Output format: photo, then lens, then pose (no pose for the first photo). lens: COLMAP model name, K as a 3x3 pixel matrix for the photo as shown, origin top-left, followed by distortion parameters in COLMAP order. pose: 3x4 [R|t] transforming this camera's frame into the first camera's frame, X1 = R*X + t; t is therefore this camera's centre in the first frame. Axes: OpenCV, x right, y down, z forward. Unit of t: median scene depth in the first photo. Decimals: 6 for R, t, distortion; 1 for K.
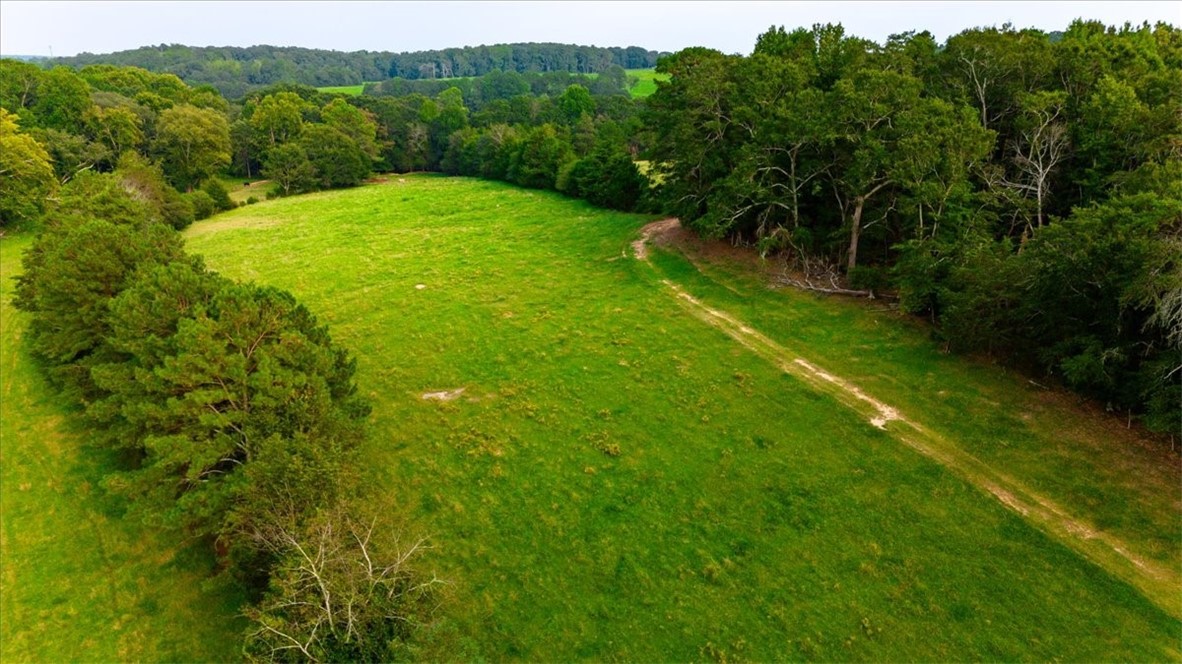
lens RADIAL K [[834.4, 0, 594.8], [0, 834.4, 316.4], [0, 0, 1]] dist [0.073545, -0.090386]
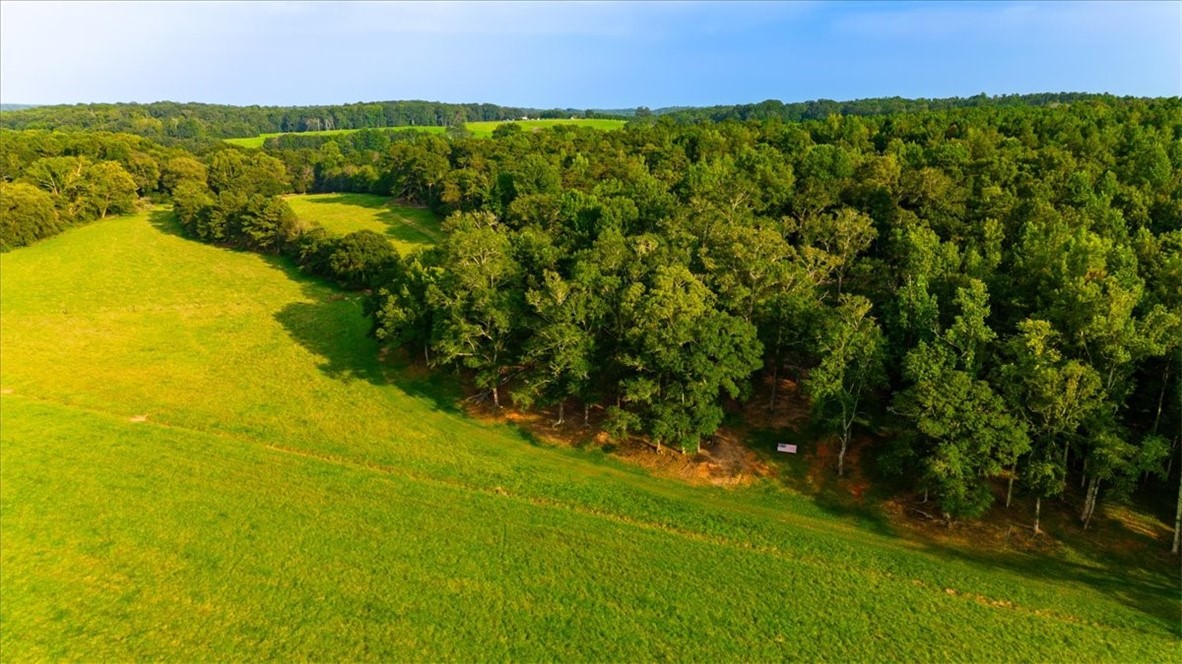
lens RADIAL K [[834.4, 0, 594.8], [0, 834.4, 316.4], [0, 0, 1]] dist [0.073545, -0.090386]
pose [[0.992151, -0.030034, 0.121389, 0.594073], [0.035849, 0.998298, -0.046008, 0.690356], [-0.119801, 0.049999, 0.991538, -2.954218]]
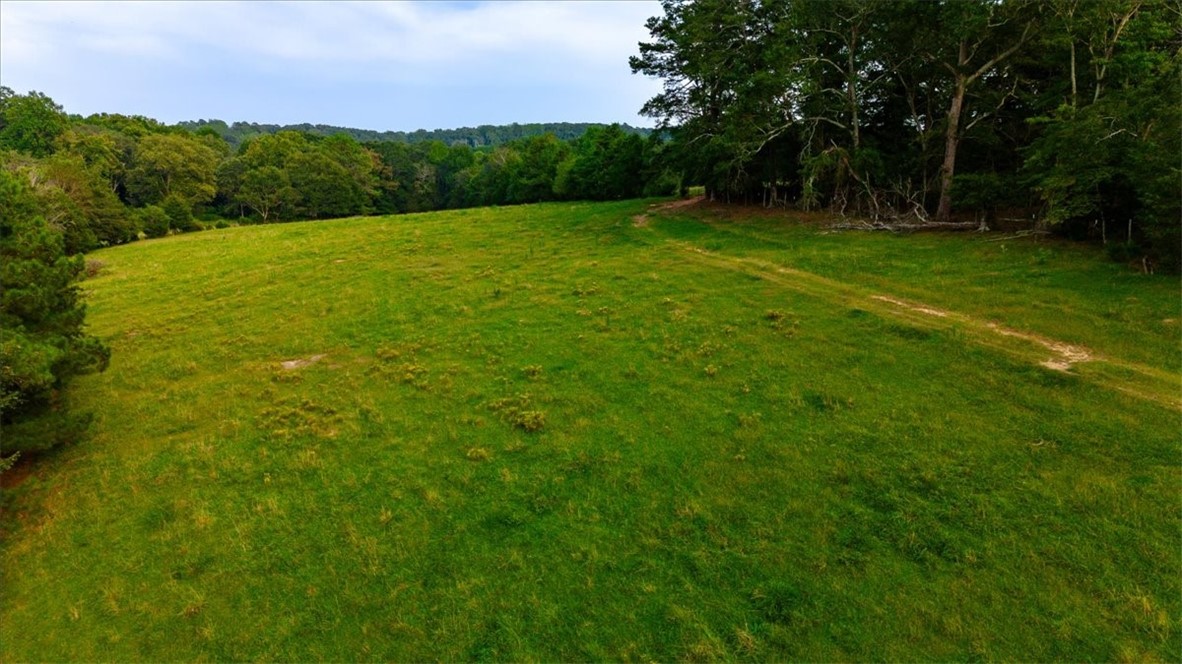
lens RADIAL K [[834.4, 0, 594.8], [0, 834.4, 316.4], [0, 0, 1]] dist [0.073545, -0.090386]
pose [[0.999070, 0.008228, -0.042317, 0.063564], [-0.012557, 0.994594, -0.103081, 0.113591], [0.041240, 0.103517, 0.993772, 0.364574]]
